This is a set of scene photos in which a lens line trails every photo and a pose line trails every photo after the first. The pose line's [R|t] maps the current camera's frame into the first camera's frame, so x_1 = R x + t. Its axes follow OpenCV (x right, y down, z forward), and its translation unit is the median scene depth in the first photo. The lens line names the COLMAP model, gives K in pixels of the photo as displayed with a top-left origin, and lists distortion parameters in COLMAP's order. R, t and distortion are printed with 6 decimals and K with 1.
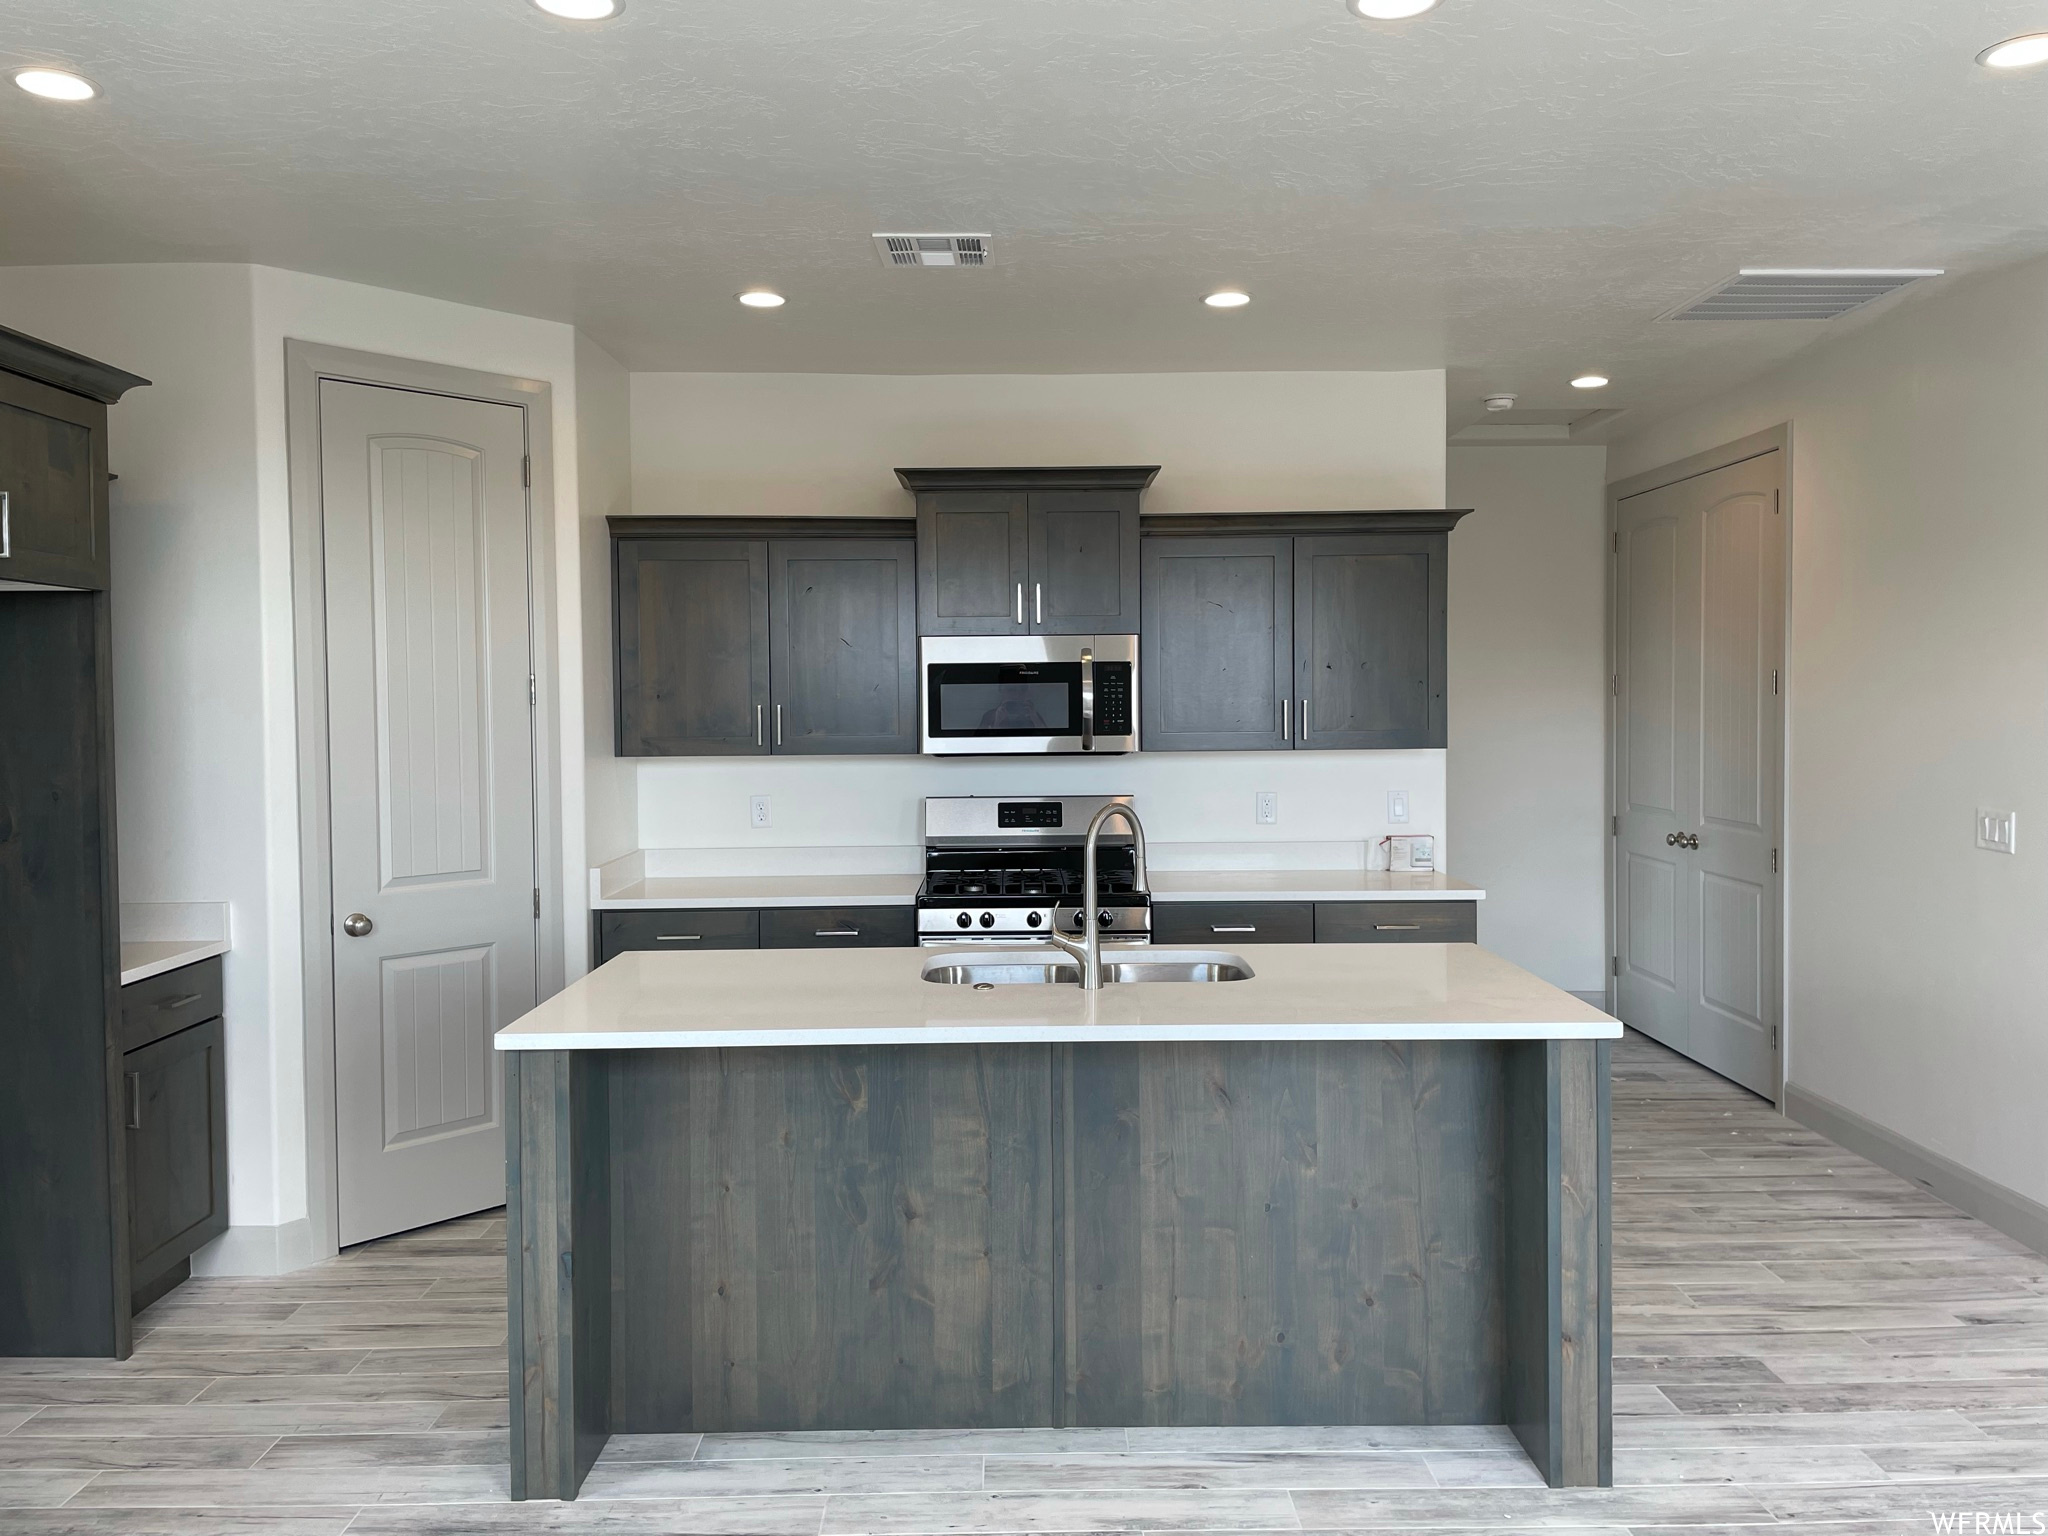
lens RADIAL K [[1552.6, 0, 1044.1], [0, 1552.6, 759.5], [0, 0, 1]] dist [0.097423, -0.118001]
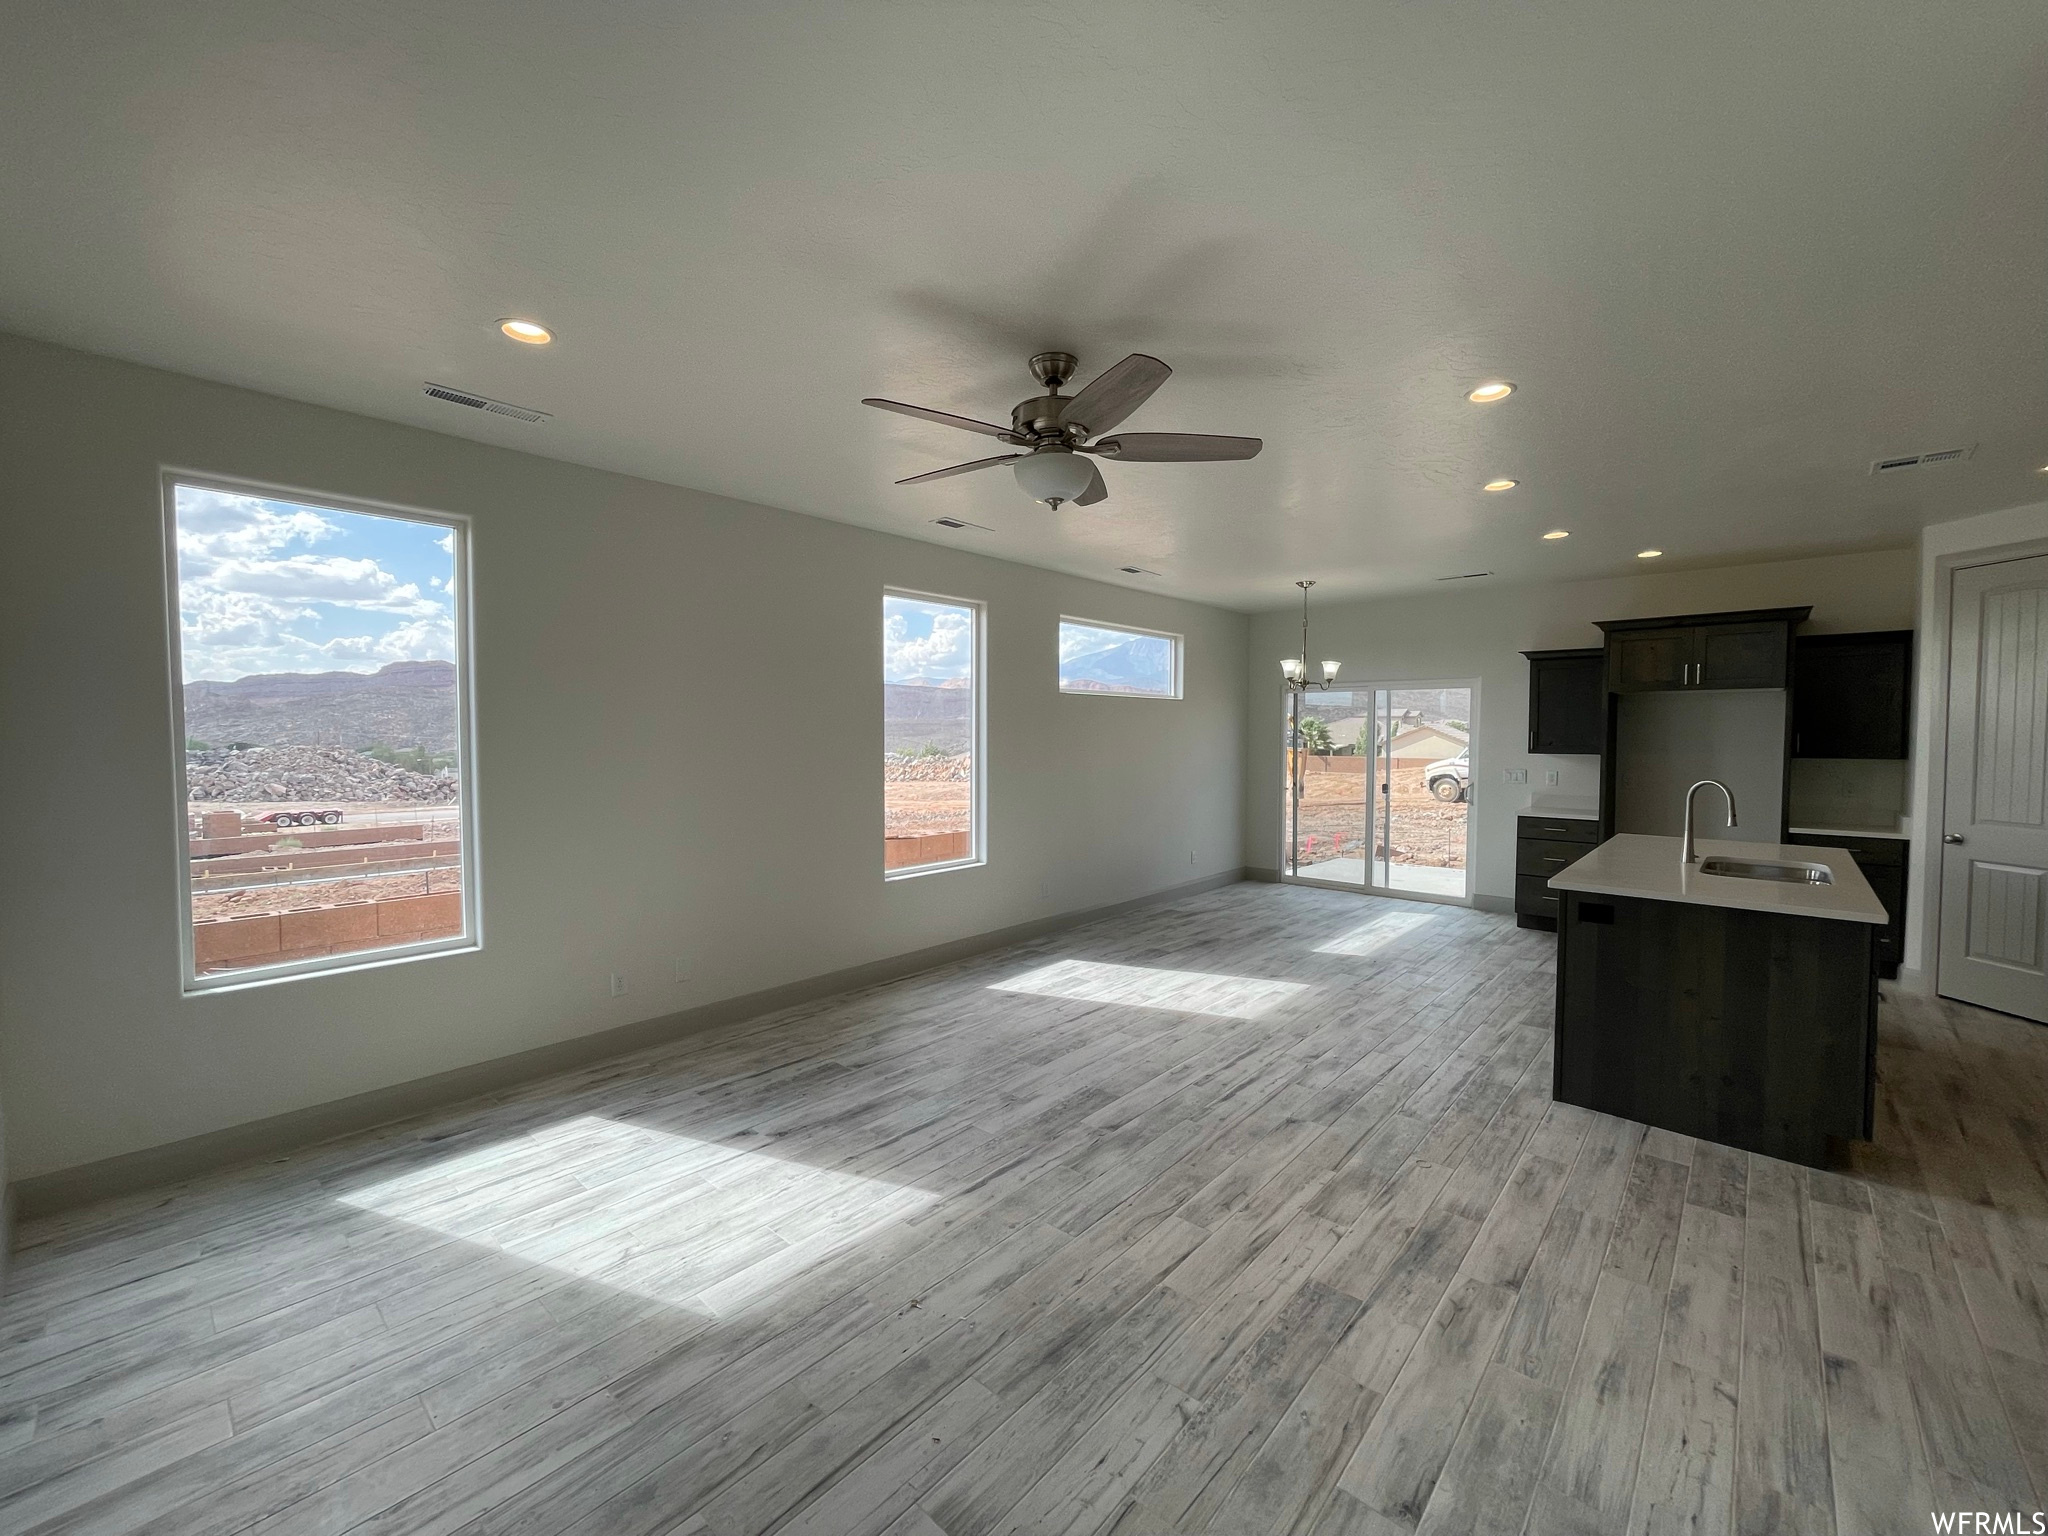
lens RADIAL K [[829.2, 0, 1007.8], [0, 829.2, 764.4], [0, 0, 1]] dist [0.008616, -0.004410]
pose [[-0.693900, 0.035381, -0.719201, 1.148047], [-0.024200, 0.997082, 0.072400, -0.037965], [0.719664, 0.067643, -0.691019, 0.840898]]
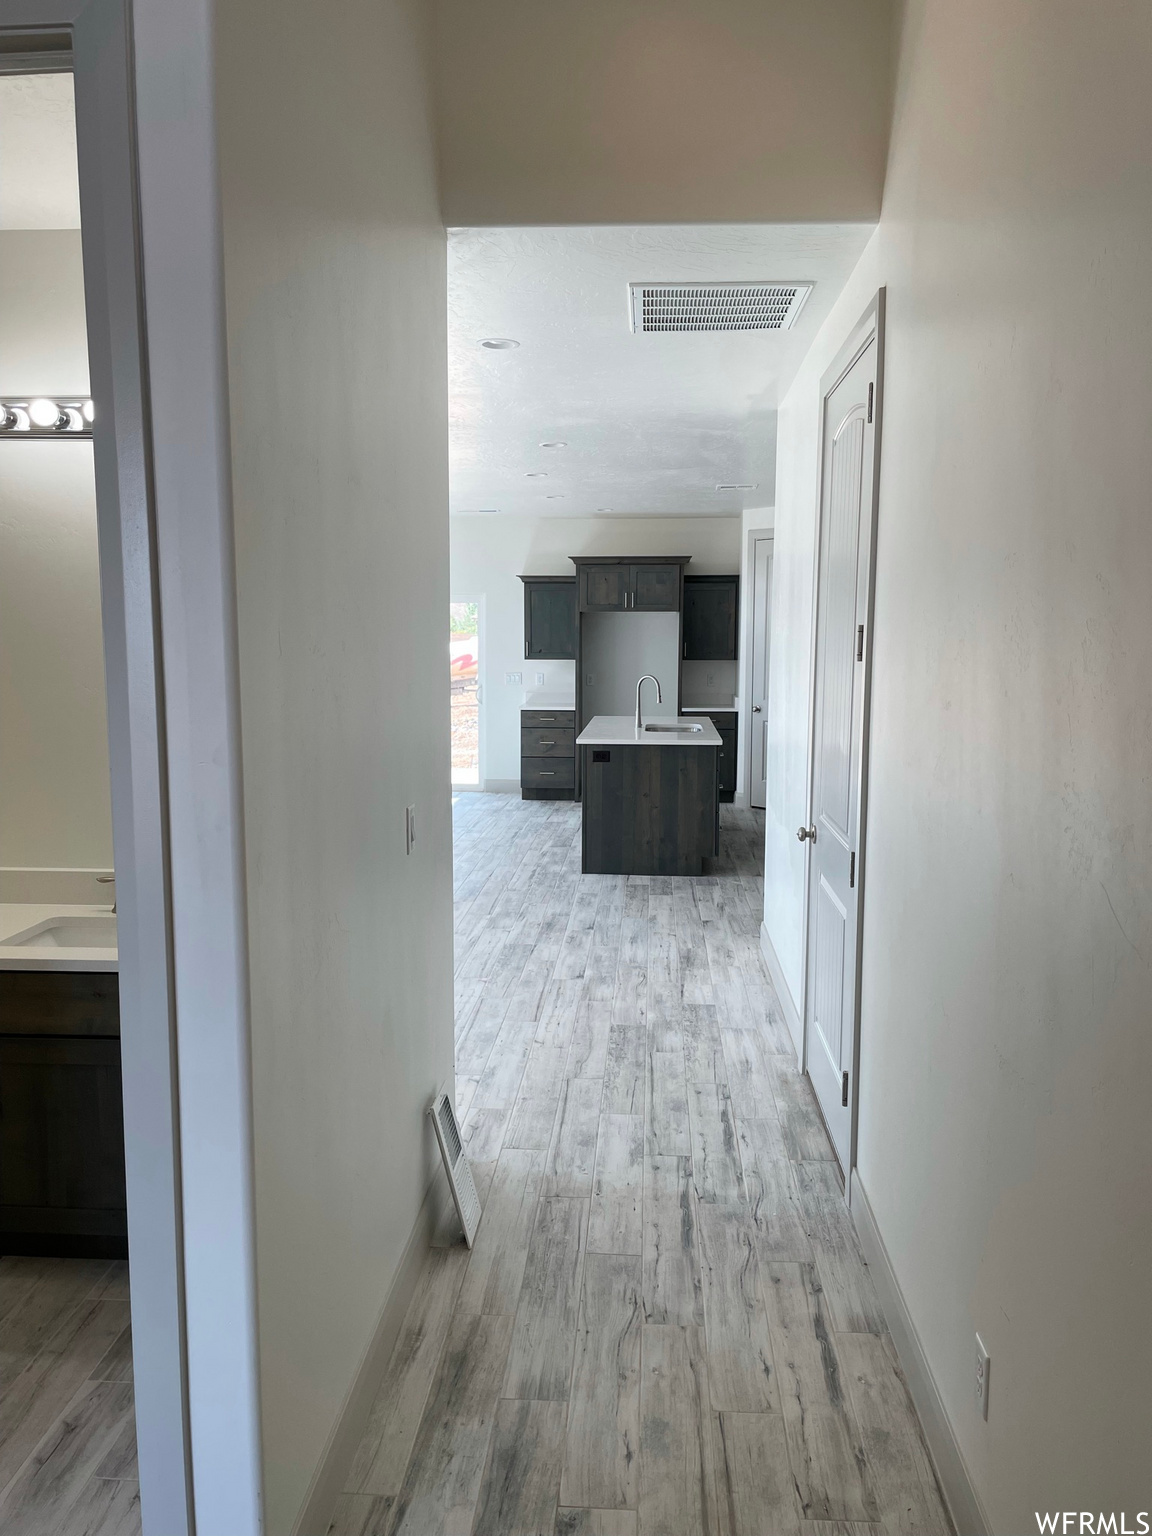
lens RADIAL K [[1164.4, 0, 576.0], [0, 1164.4, 768.0], [0, 0, 1]] dist [0.097423, -0.118001]
pose [[-0.094696, 0.123949, -0.987760, 1.981305], [-0.041581, 0.990860, 0.128324, -0.068086], [0.994637, 0.053223, -0.088677, 0.831413]]
